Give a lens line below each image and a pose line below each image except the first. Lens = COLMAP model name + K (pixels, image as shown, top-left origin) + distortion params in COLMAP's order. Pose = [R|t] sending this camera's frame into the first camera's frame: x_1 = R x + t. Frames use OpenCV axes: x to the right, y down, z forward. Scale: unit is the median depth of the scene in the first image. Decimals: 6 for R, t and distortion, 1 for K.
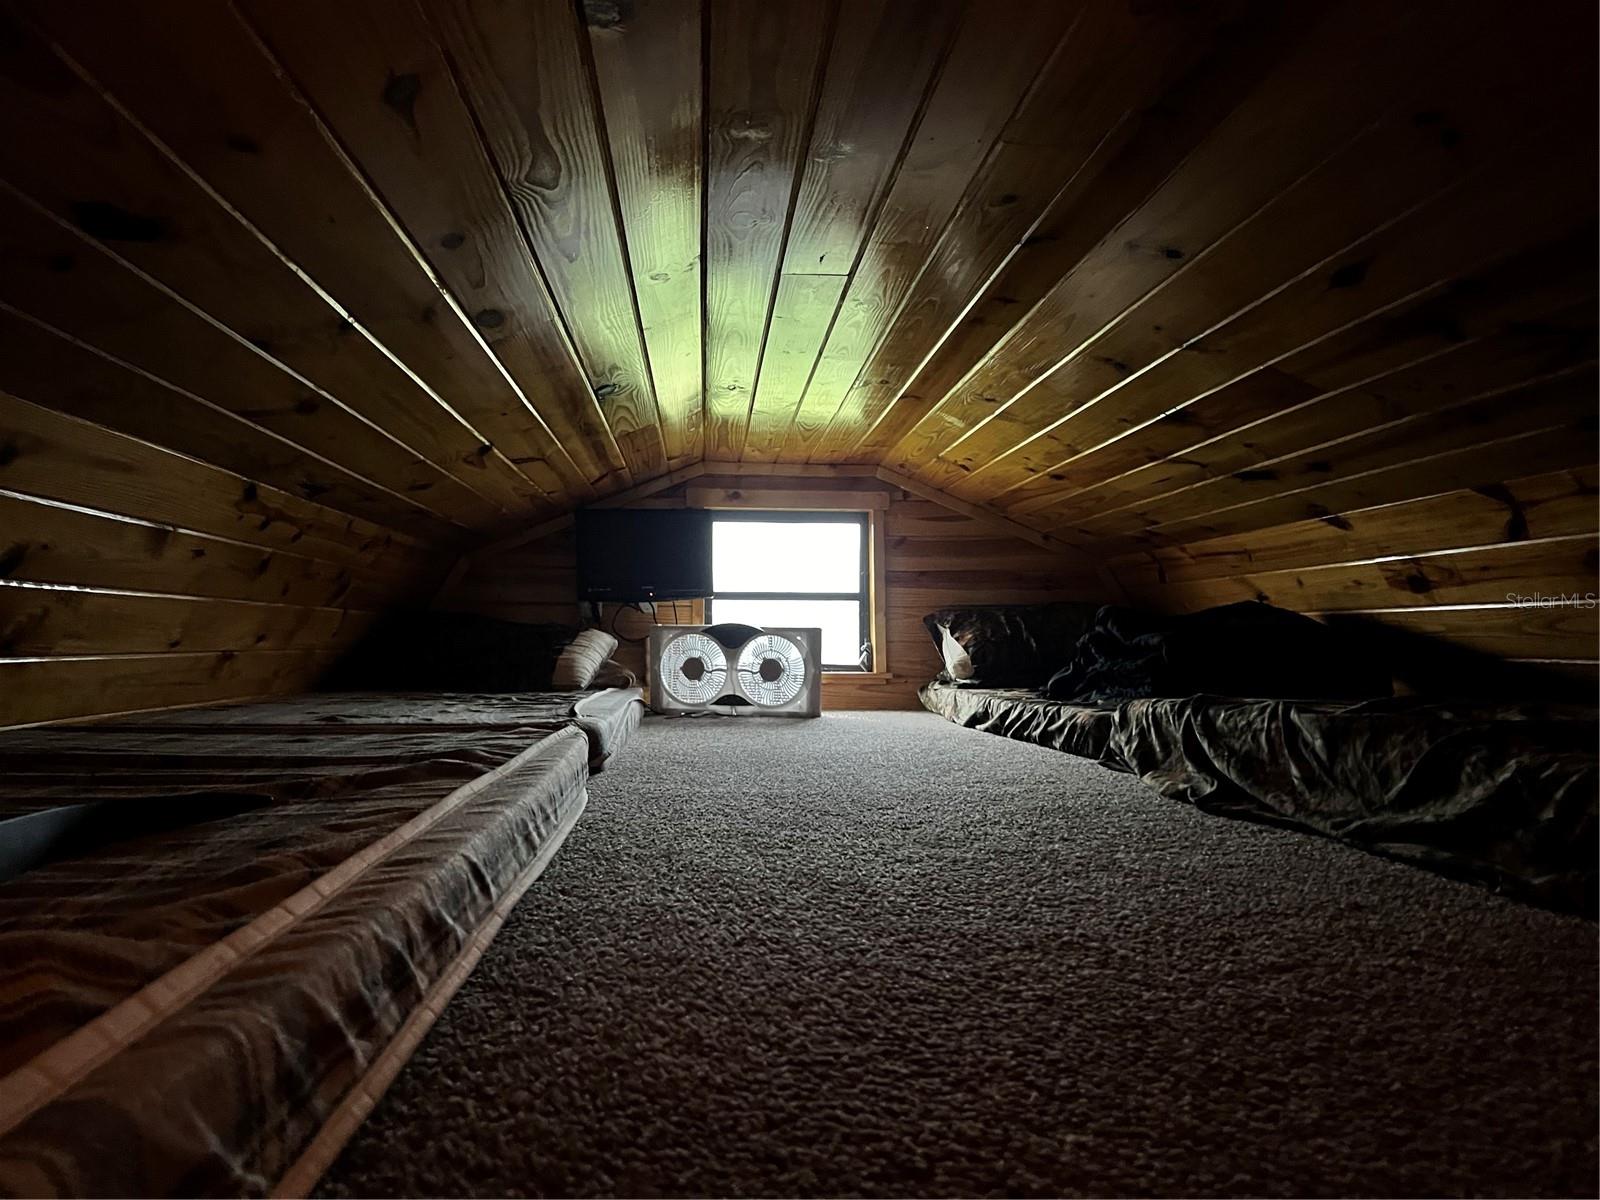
lens RADIAL K [[1199.3, 0, 799.8], [0, 1199.3, 604.3], [0, 0, 1]] dist [0.041983, -0.060710]
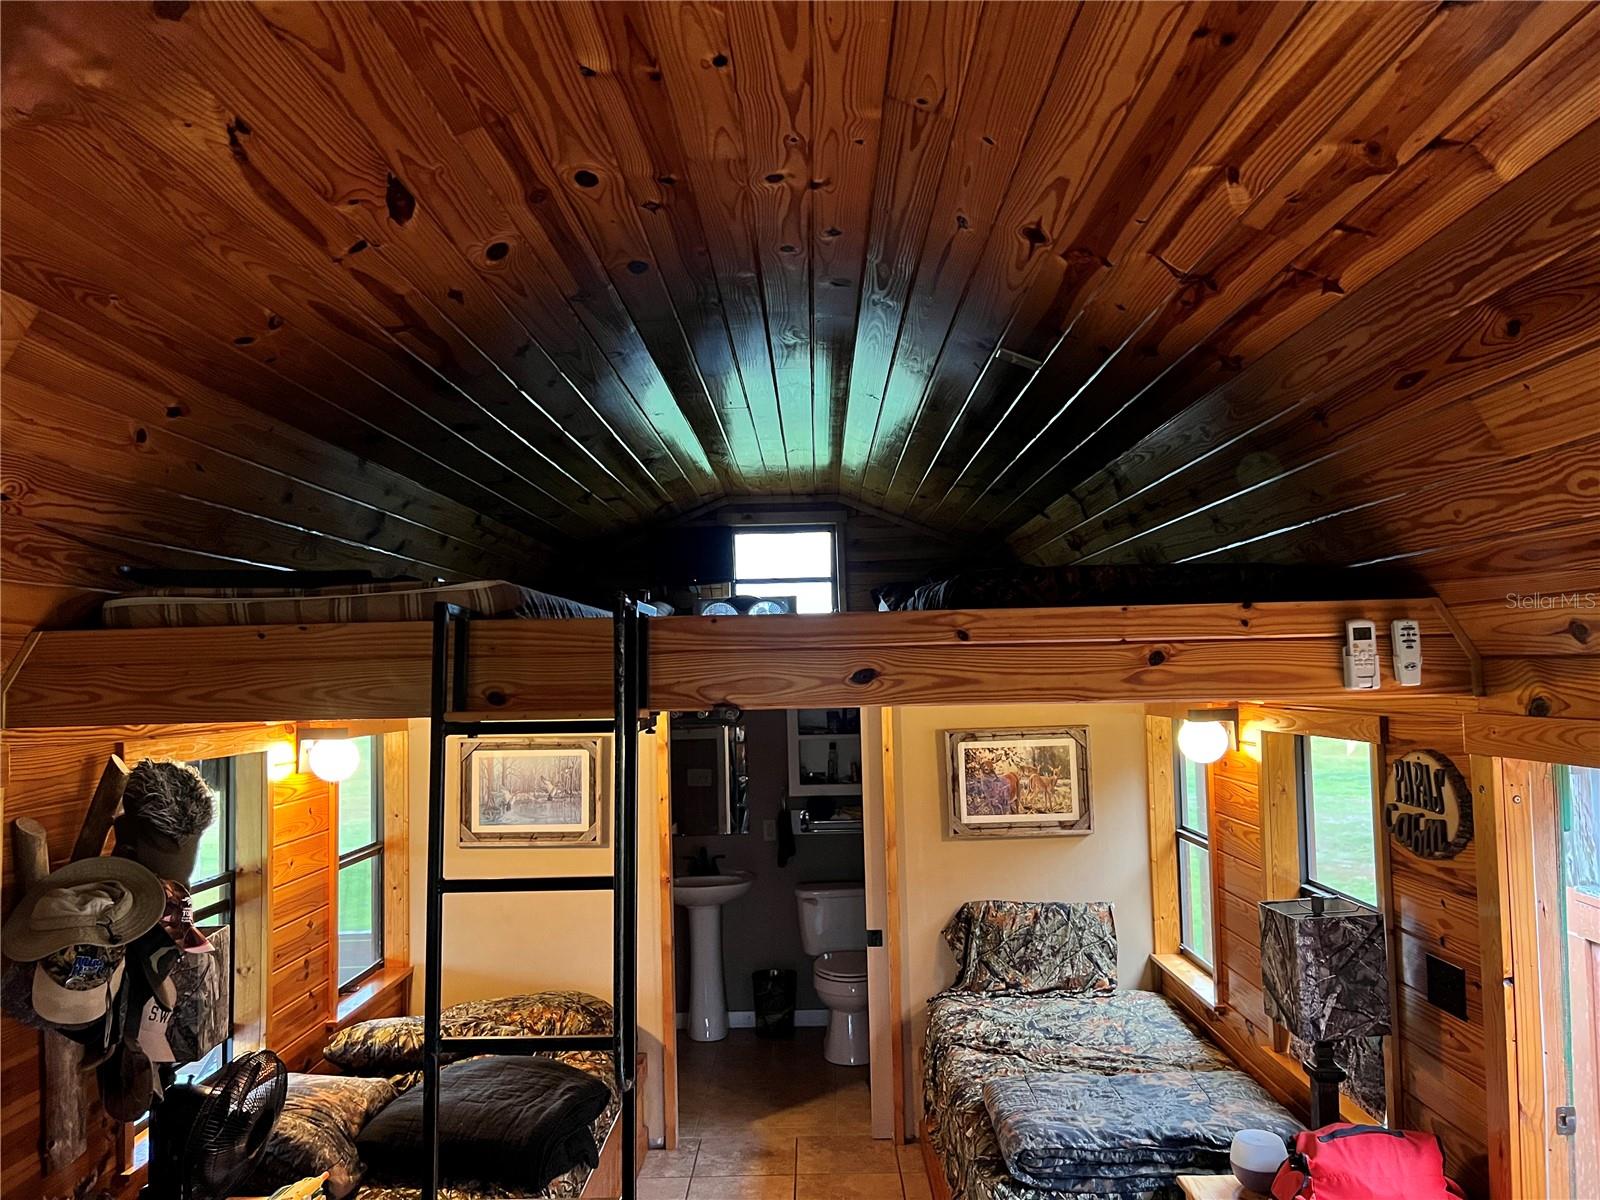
lens RADIAL K [[1199.3, 0, 798.4], [0, 1199.3, 606.5], [0, 0, 1]] dist [0.041983, -0.060710]
pose [[0.994701, -0.032510, -0.097535, 0.168641], [0.029865, 0.999149, -0.028460, 0.076521], [0.098378, 0.025396, 0.994825, -0.579110]]
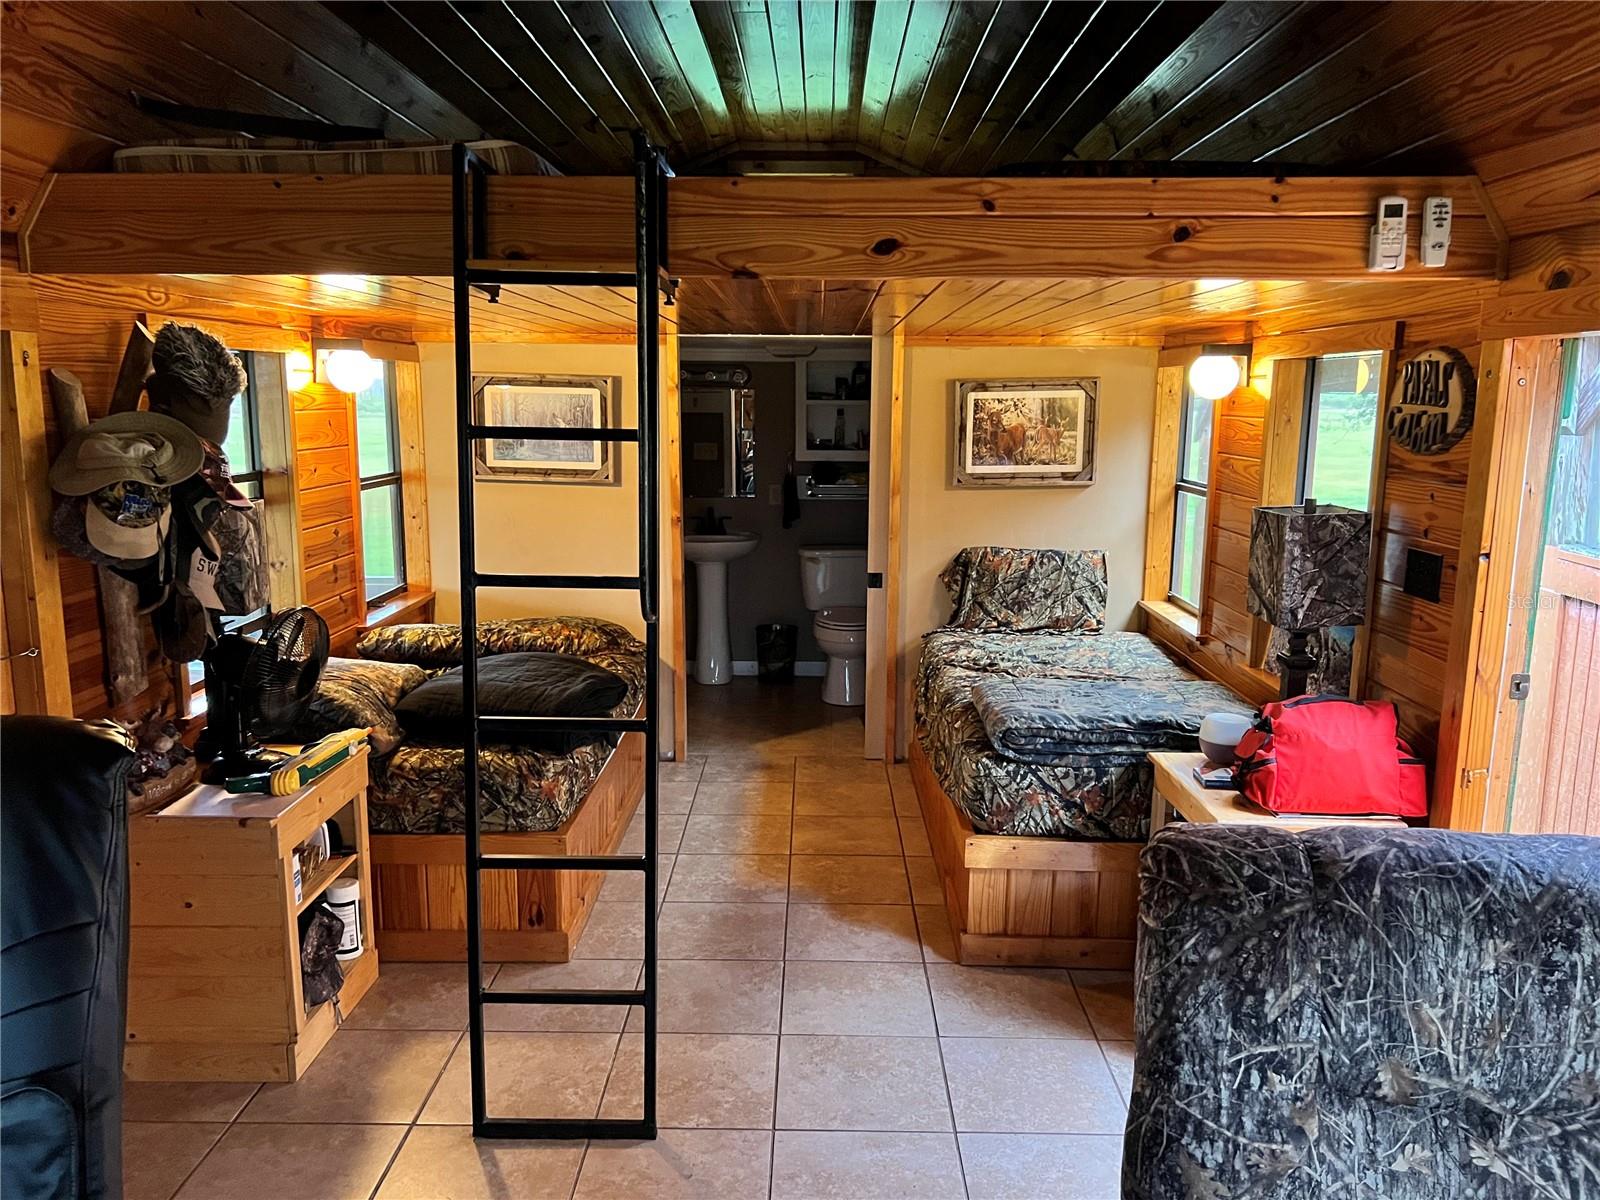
lens RADIAL K [[1199.3, 0, 792.4], [0, 1199.3, 609.4], [0, 0, 1]] dist [0.041983, -0.060710]
pose [[0.994273, 0.020873, -0.104809, 0.161976], [0.001269, 0.978365, 0.206884, 0.147225], [0.106860, -0.205832, 0.972735, -0.600649]]
